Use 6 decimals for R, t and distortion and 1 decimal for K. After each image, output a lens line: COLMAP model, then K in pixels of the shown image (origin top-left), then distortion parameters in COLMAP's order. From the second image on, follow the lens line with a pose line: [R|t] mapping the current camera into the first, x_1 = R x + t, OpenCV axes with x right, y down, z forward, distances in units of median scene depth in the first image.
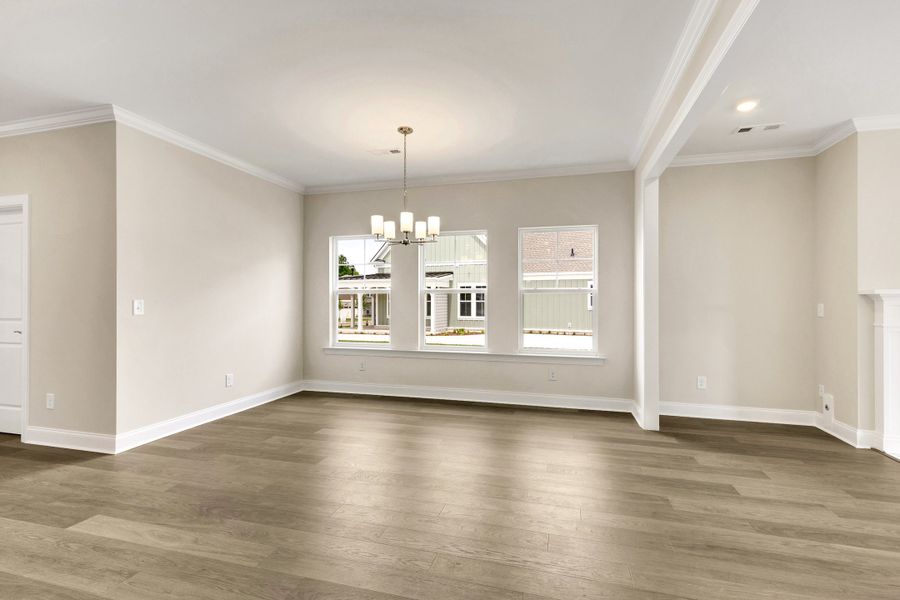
lens RADIAL K [[409.5, 0, 455.0], [0, 409.5, 299.8], [0, 0, 1]] dist [0.001856, 0.001559]
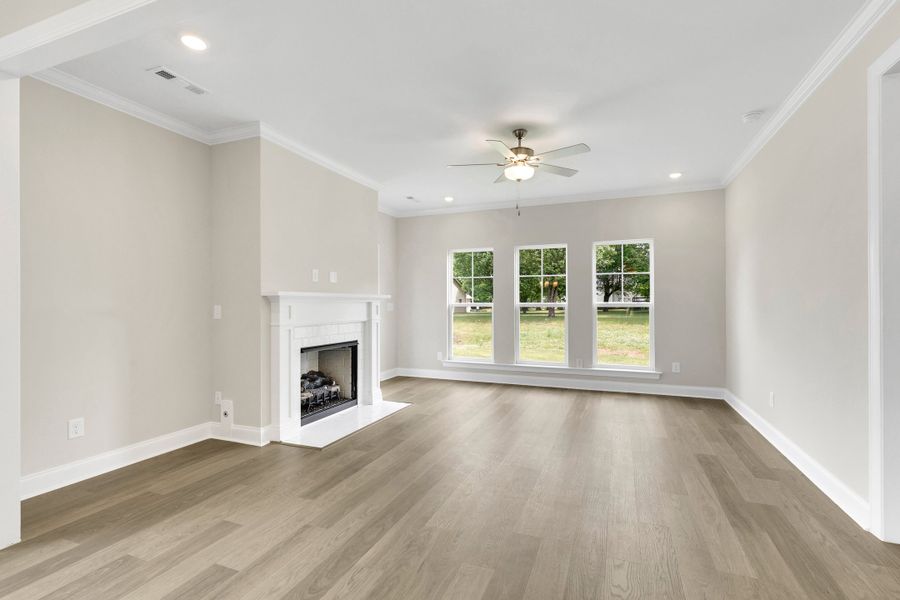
lens RADIAL K [[412.4, 0, 460.3], [0, 412.4, 300.9], [0, 0, 1]] dist [0.013583, -0.003119]
pose [[0.103533, 0.000403, 0.994626, 0.005284], [0.001120, 0.999999, -0.000522, 0.000127], [-0.994625, 0.001168, 0.103532, 0.344779]]
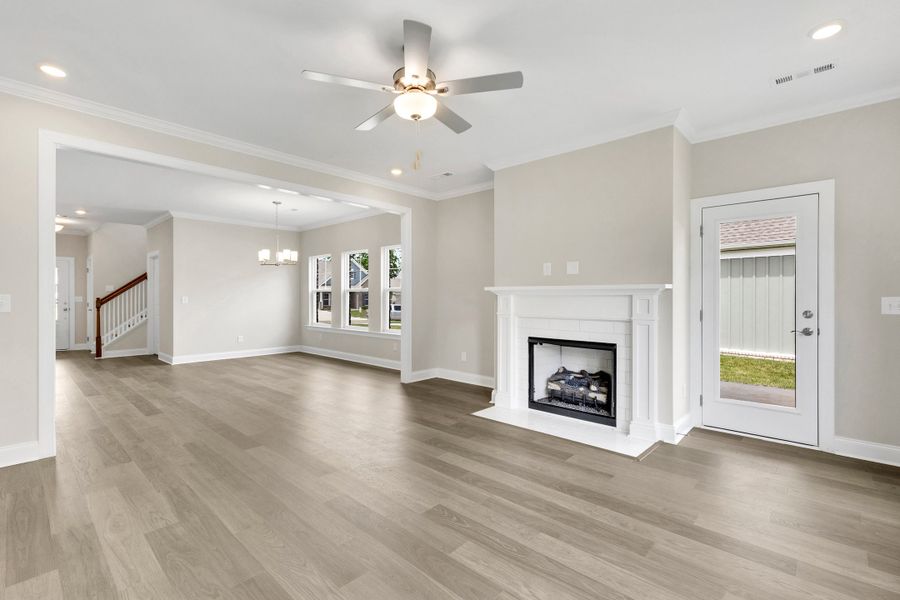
lens RADIAL K [[409.5, 0, 453.9], [0, 409.5, 297.4], [0, 0, 1]] dist [0.001856, 0.001559]
pose [[0.886933, -0.002868, -0.461889, 1.283834], [0.002595, 0.999996, -0.001228, 0.008683], [0.461890, -0.000110, 0.886937, -0.225953]]
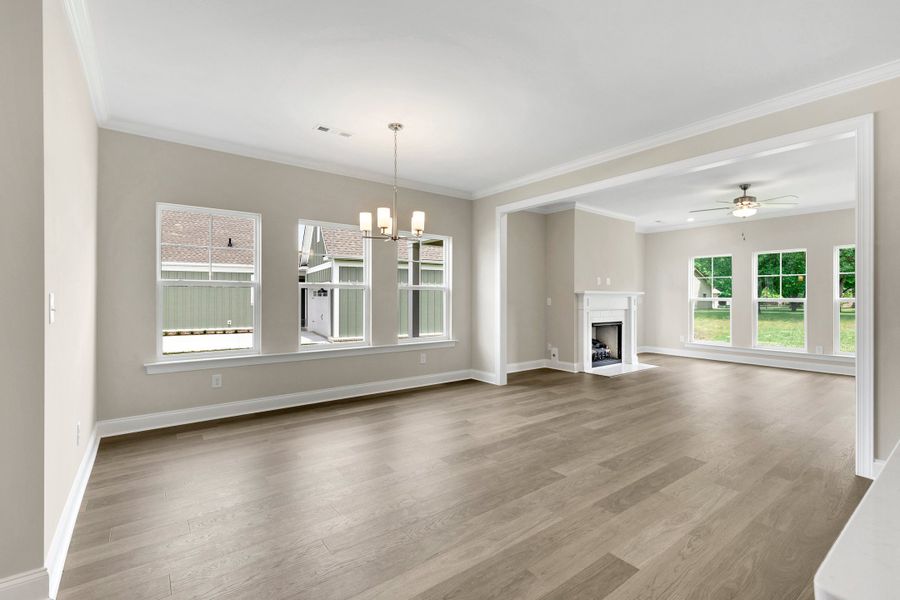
lens RADIAL K [[412.4, 0, 456.8], [0, 412.4, 296.5], [0, 0, 1]] dist [0.013583, -0.003119]
pose [[0.599958, -0.001508, 0.800030, -0.772371], [-0.002718, 0.999989, 0.003923, -0.003509], [-0.800027, -0.004528, 0.599947, 0.244173]]
